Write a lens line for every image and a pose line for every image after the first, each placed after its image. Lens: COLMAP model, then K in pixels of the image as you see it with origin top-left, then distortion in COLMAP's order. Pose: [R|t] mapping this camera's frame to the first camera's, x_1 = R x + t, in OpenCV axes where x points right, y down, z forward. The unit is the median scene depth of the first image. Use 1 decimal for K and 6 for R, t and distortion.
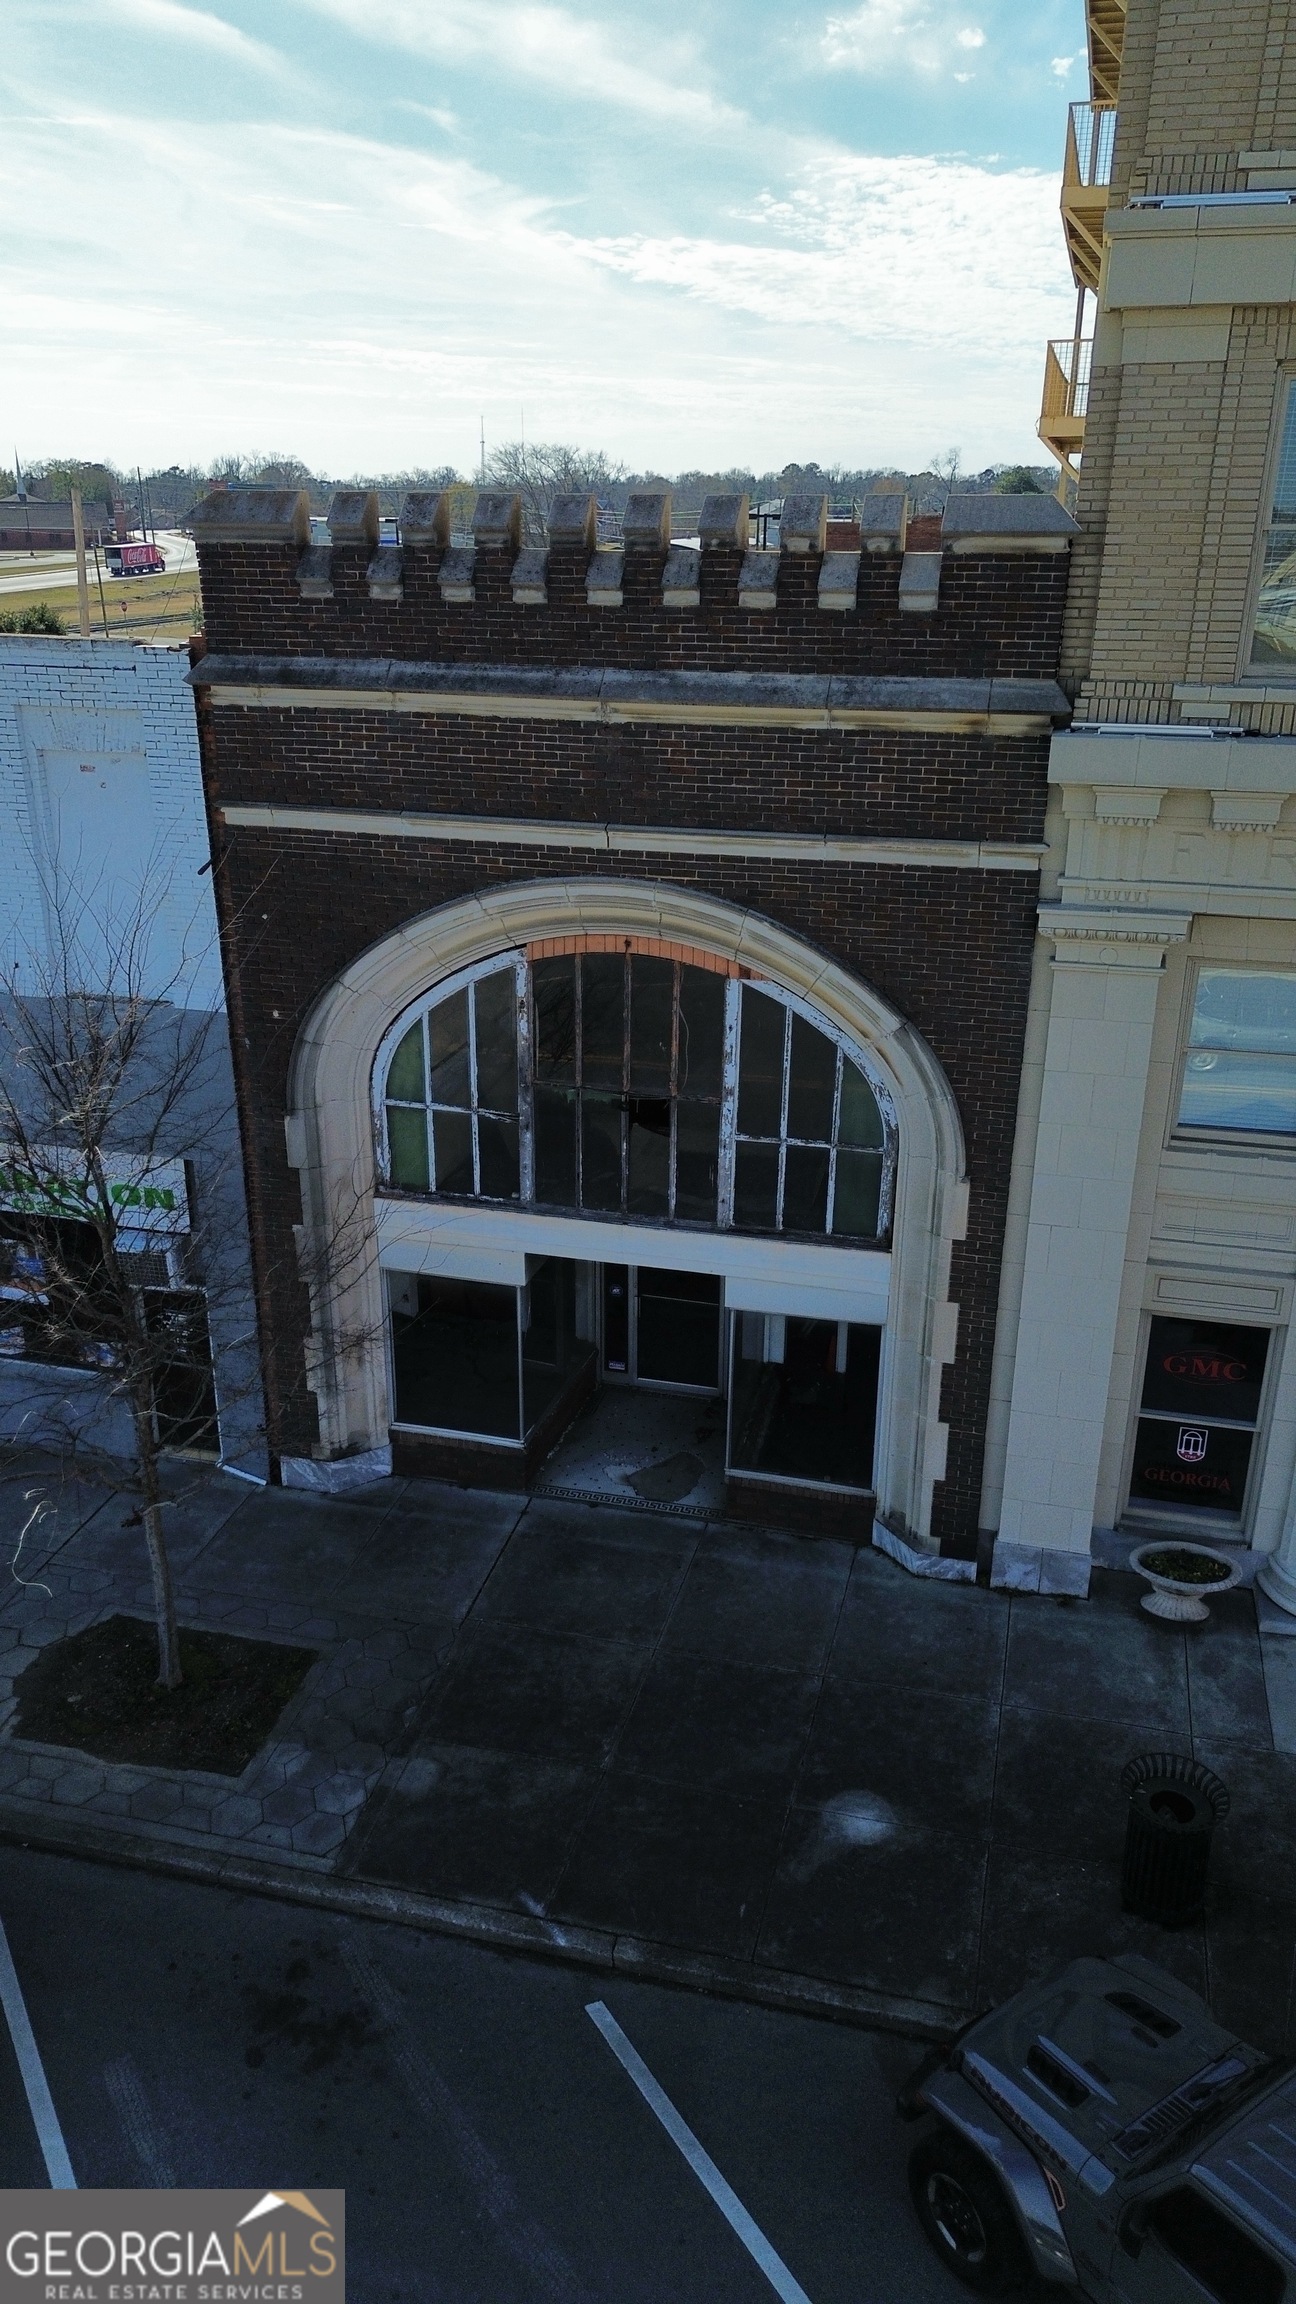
lens RADIAL K [[1626.2, 0, 642.2], [0, 1626.2, 1152.7], [0, 0, 1]] dist [0.069130, -0.052825]
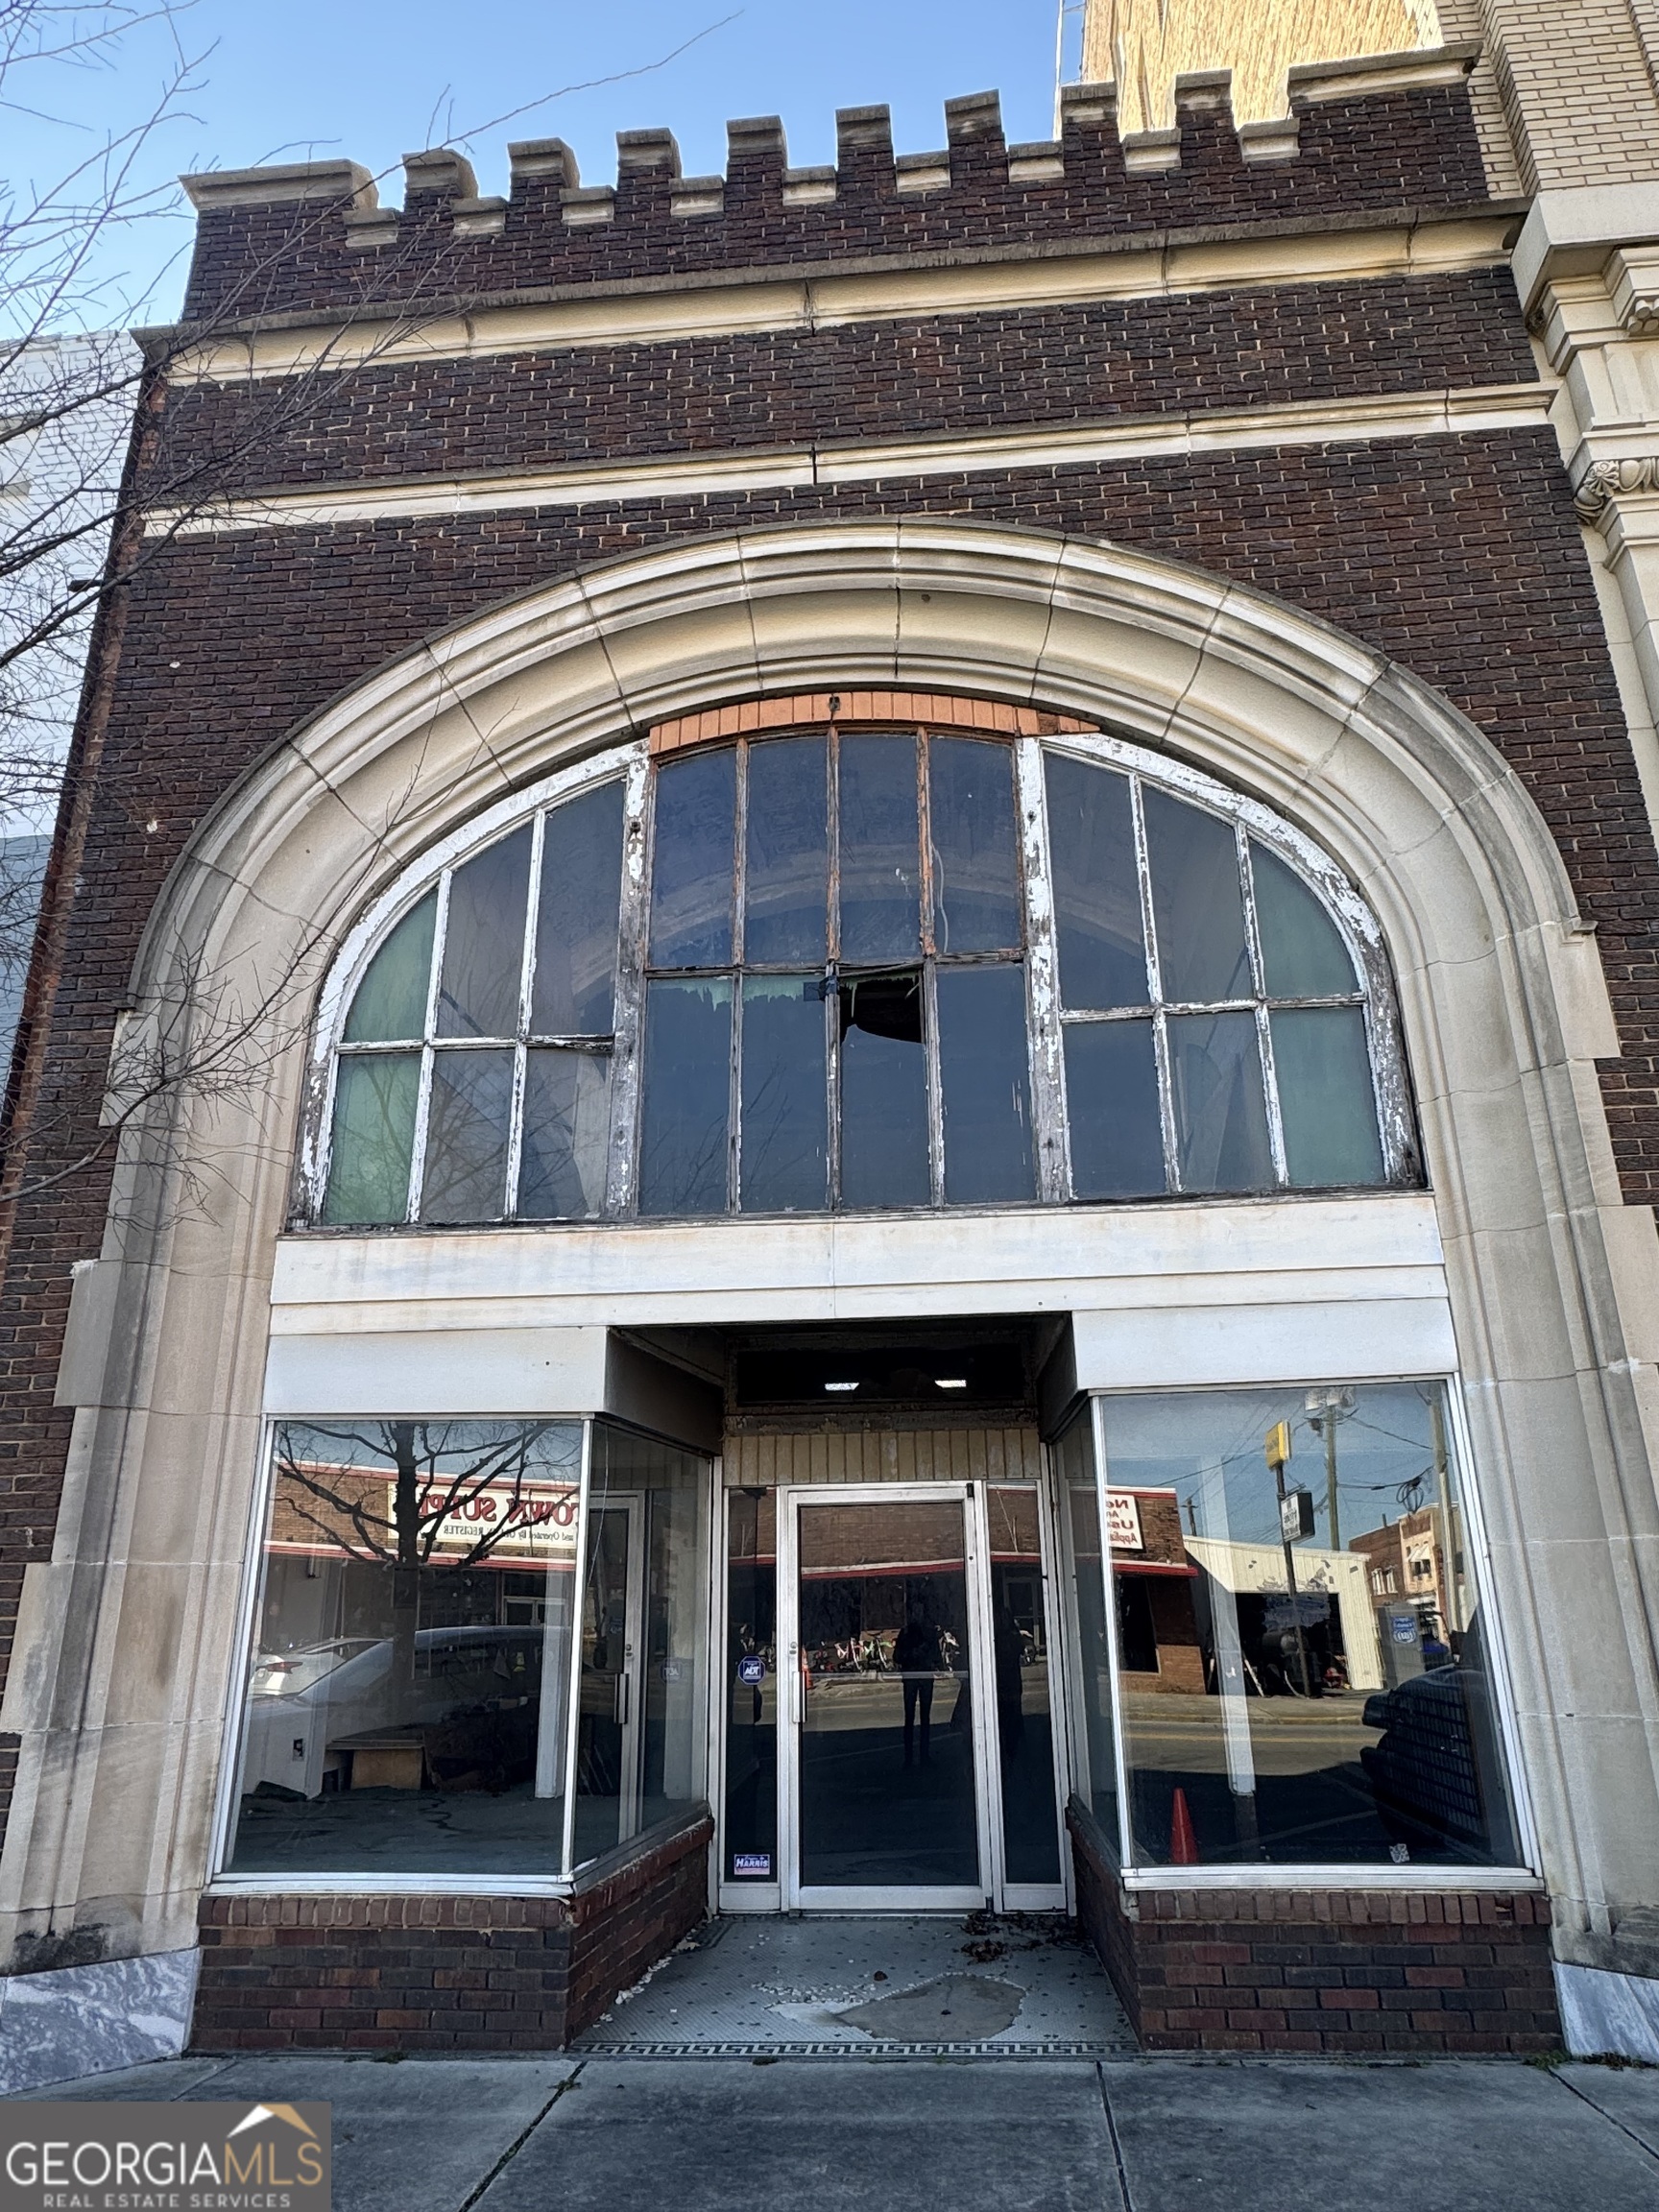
lens RADIAL K [[1392.2, 0, 833.1], [0, 1392.2, 1119.5], [0, 0, 1]] dist [-0.003897, 0.000740]
pose [[0.987614, 0.035464, 0.152843, -0.076567], [0.073763, 0.754820, -0.651771, 0.290728], [-0.138483, 0.654972, 0.742855, 0.714770]]
